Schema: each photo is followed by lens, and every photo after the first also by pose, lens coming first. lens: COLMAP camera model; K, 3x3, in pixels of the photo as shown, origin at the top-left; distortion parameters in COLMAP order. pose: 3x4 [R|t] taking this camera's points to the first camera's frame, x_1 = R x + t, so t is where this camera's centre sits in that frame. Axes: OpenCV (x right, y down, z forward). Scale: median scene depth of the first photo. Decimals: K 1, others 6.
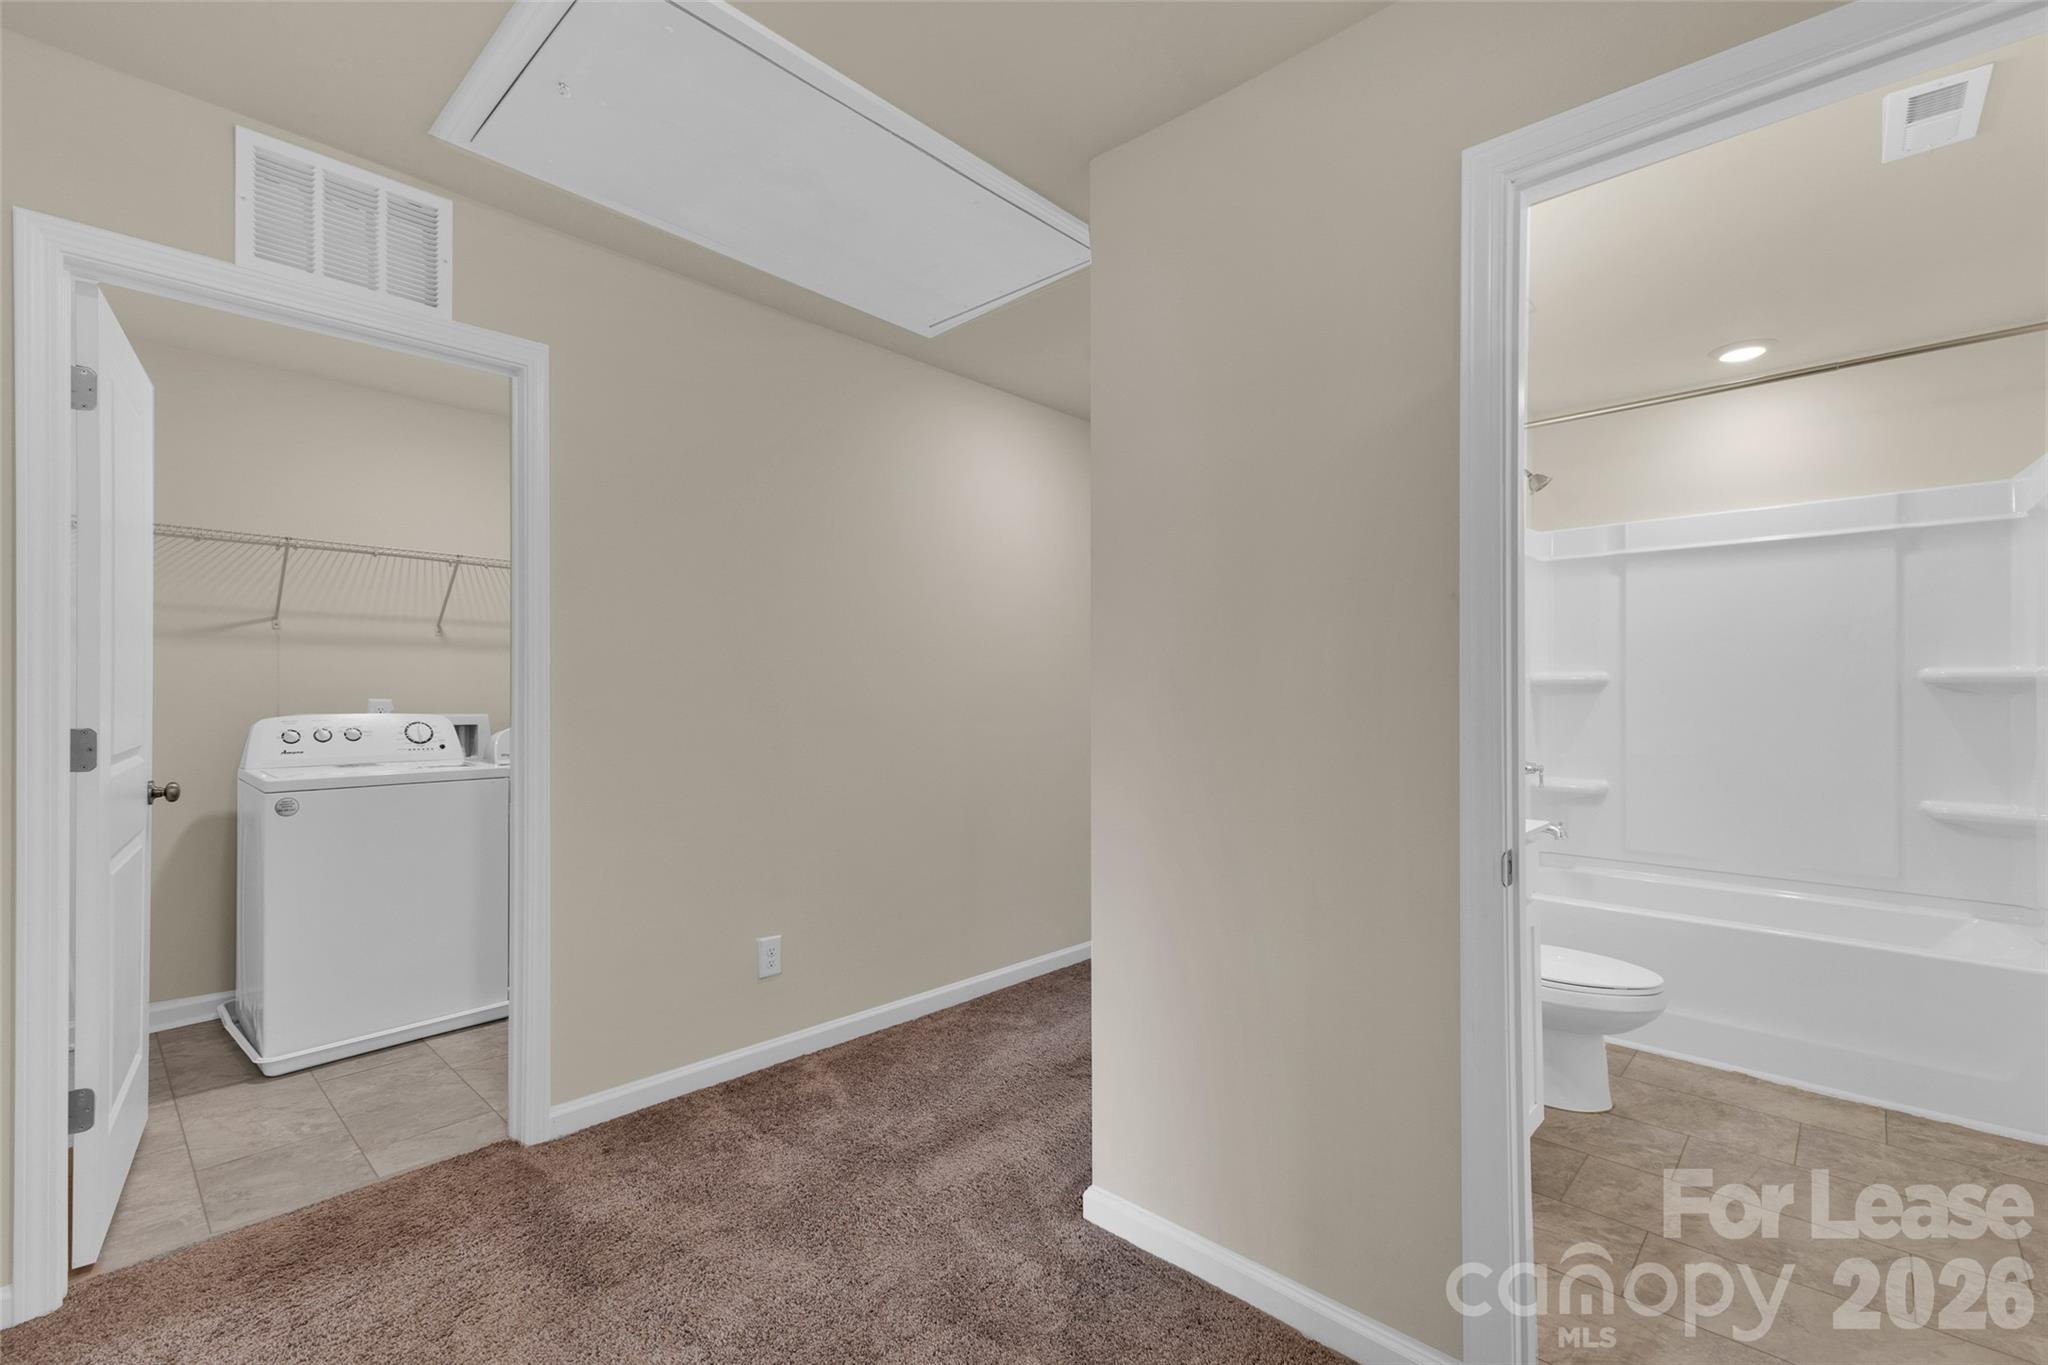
lens RADIAL K [[893.1, 0, 1024.0], [0, 893.1, 682.5], [0, 0, 1]] dist [0.001653, -0.000214]
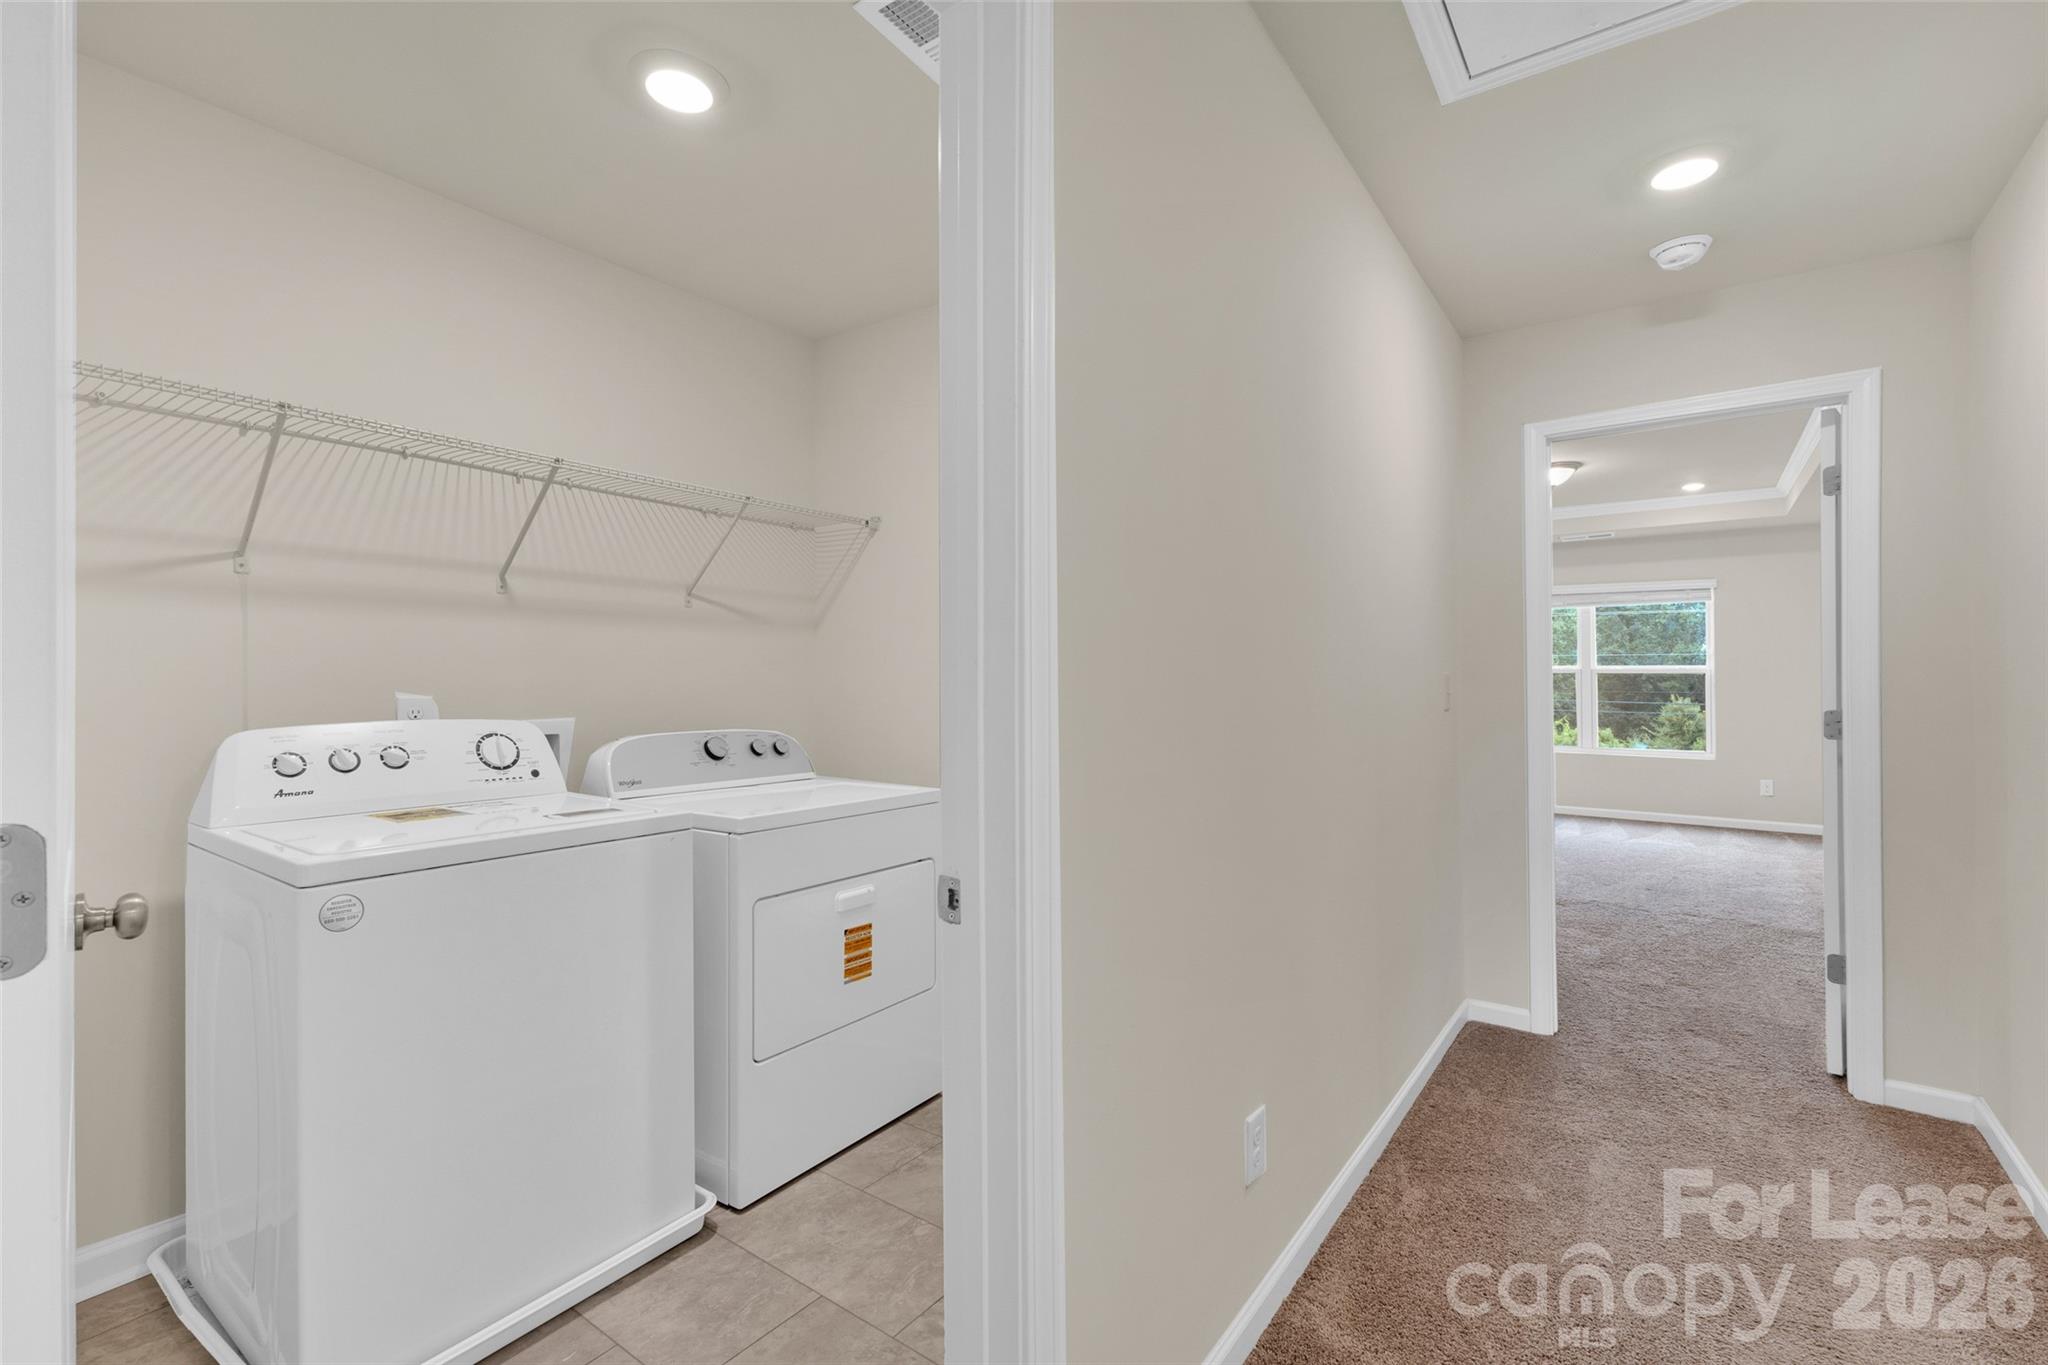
lens RADIAL K [[901.5, 0, 1024.0], [0, 901.5, 682.5], [0, 0, 1]] dist [0.004142, -0.000208]
pose [[0.992831, 0.000589, 0.119529, -0.370085], [-0.002049, 0.999925, 0.012096, 0.001673], [-0.119513, -0.012254, 0.992757, 0.330671]]
